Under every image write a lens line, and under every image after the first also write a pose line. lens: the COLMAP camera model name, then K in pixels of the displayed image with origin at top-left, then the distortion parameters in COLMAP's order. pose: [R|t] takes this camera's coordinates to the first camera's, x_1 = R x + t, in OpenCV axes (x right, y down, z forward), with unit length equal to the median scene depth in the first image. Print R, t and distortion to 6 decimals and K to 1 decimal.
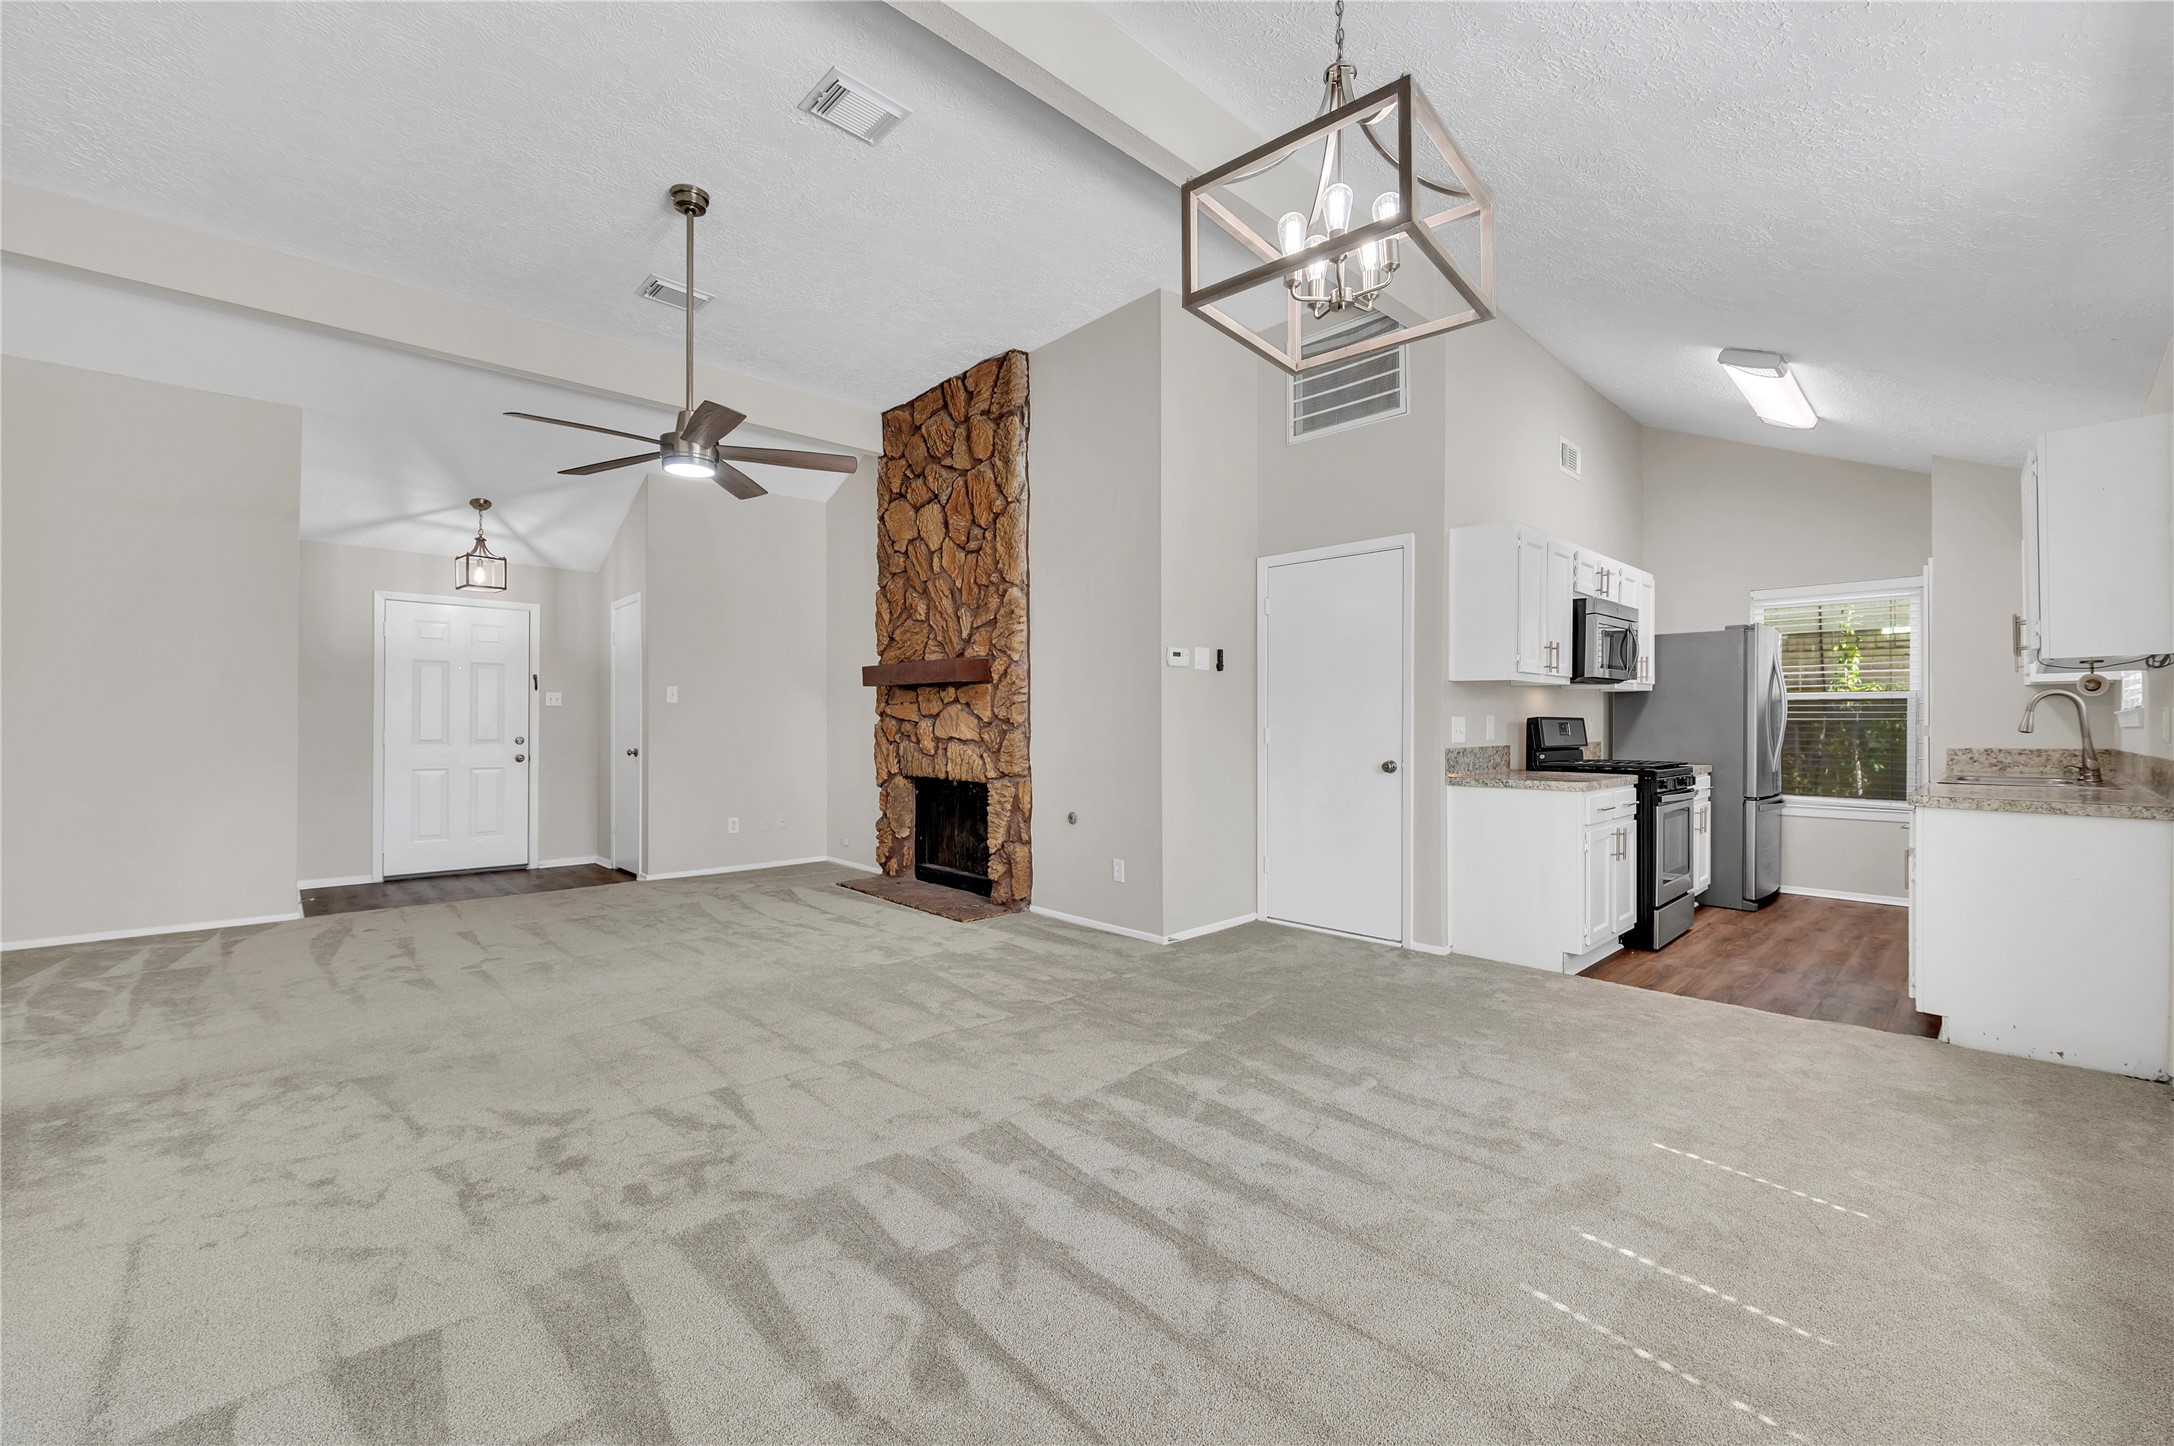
lens RADIAL K [[884.5, 0, 1088.9], [0, 884.5, 725.7], [0, 0, 1]] dist [-0.008239, 0.000318]
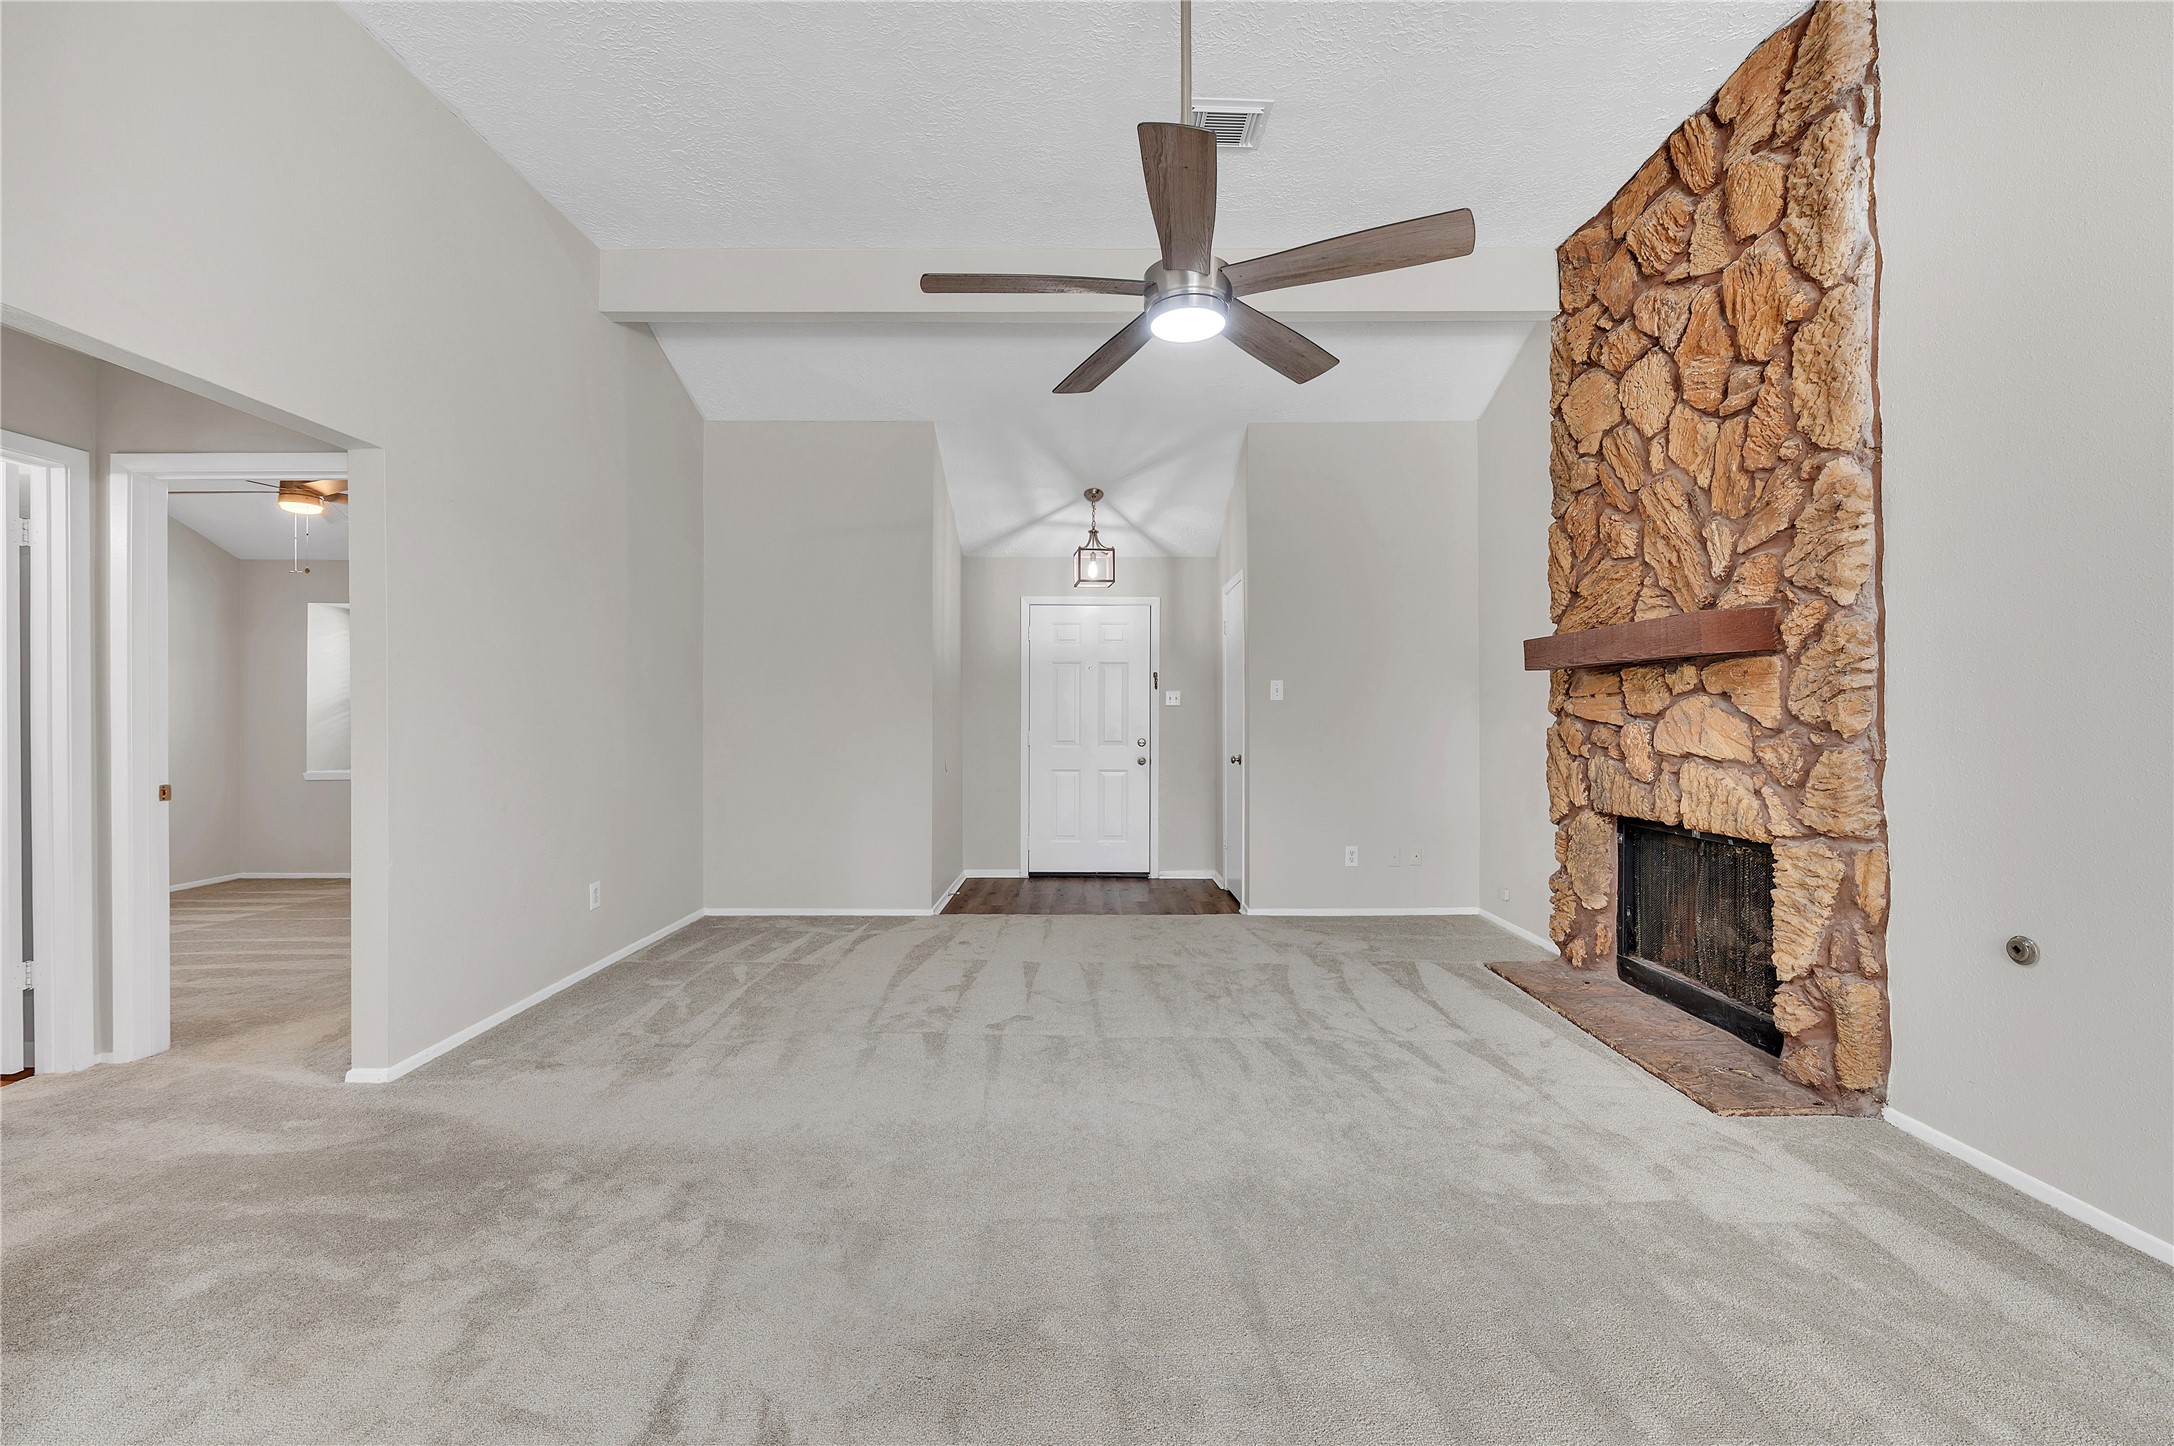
lens RADIAL K [[884.5, 0, 1080.6], [0, 884.5, 719.6], [0, 0, 1]] dist [-0.008239, 0.000318]
pose [[0.733723, -0.000953, -0.679448, -0.061083], [0.000781, 1.000000, -0.000558, -0.009314], [0.679448, -0.000121, 0.733723, 0.337972]]
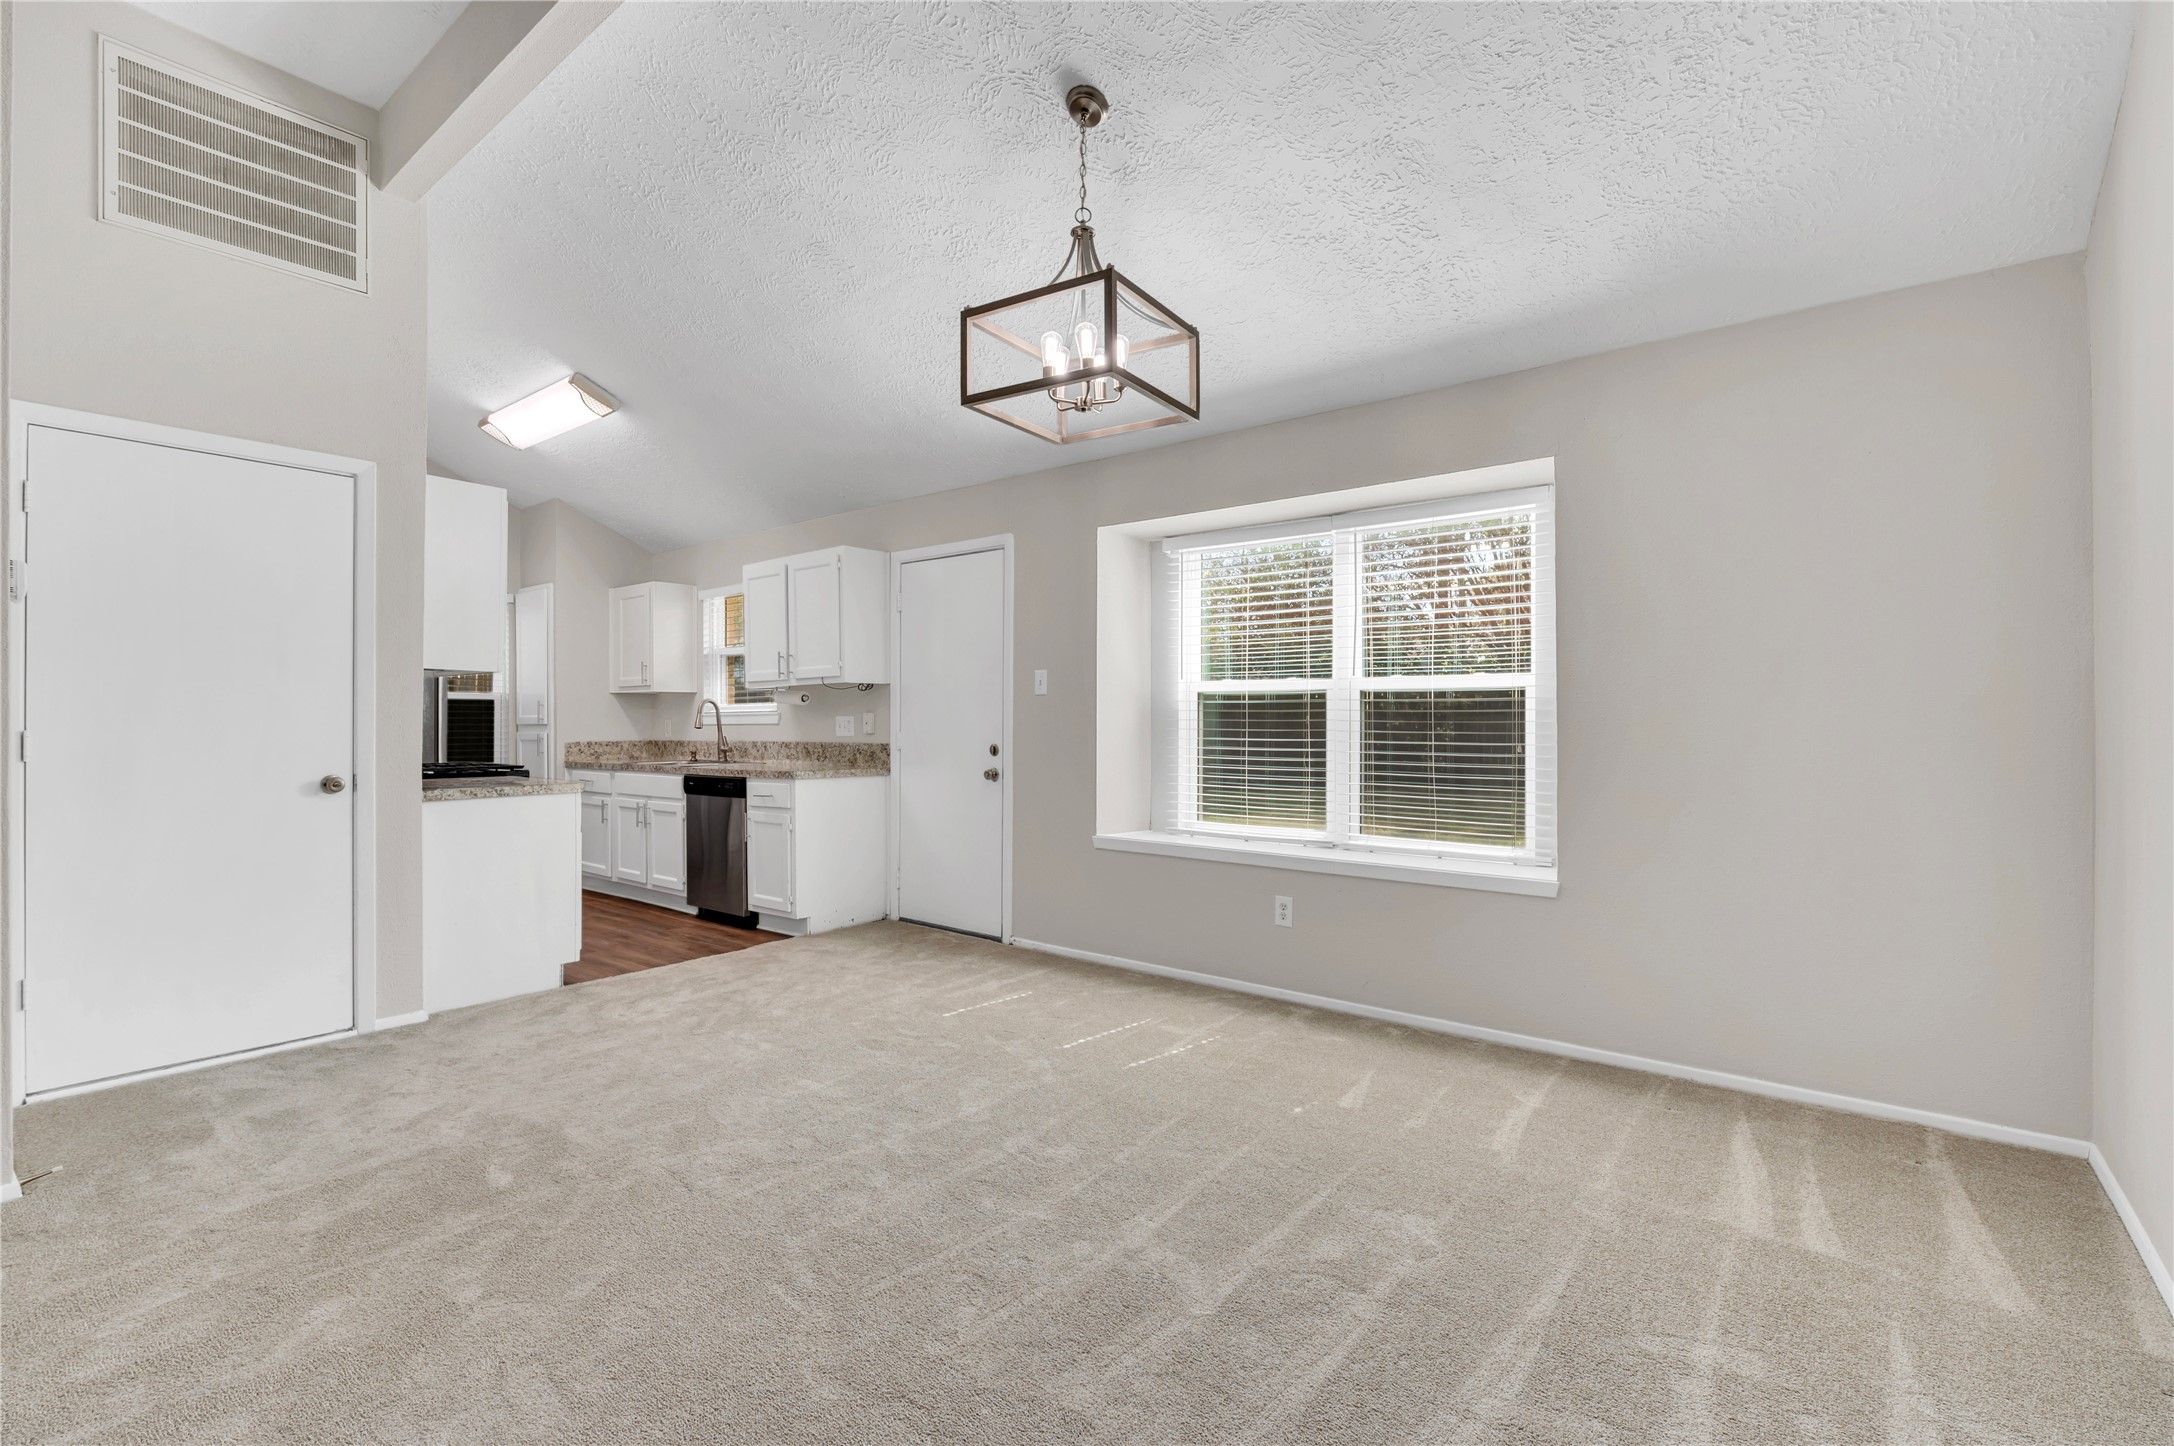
lens RADIAL K [[978.3, 0, 1091.8], [0, 978.3, 720.2], [0, 0, 1]] dist [-0.002338, -0.000556]
pose [[-0.136376, 0.001135, 0.990656, -0.415817], [0.003783, 0.999993, -0.000625, -0.001302], [-0.990650, 0.003663, -0.136380, 0.420669]]
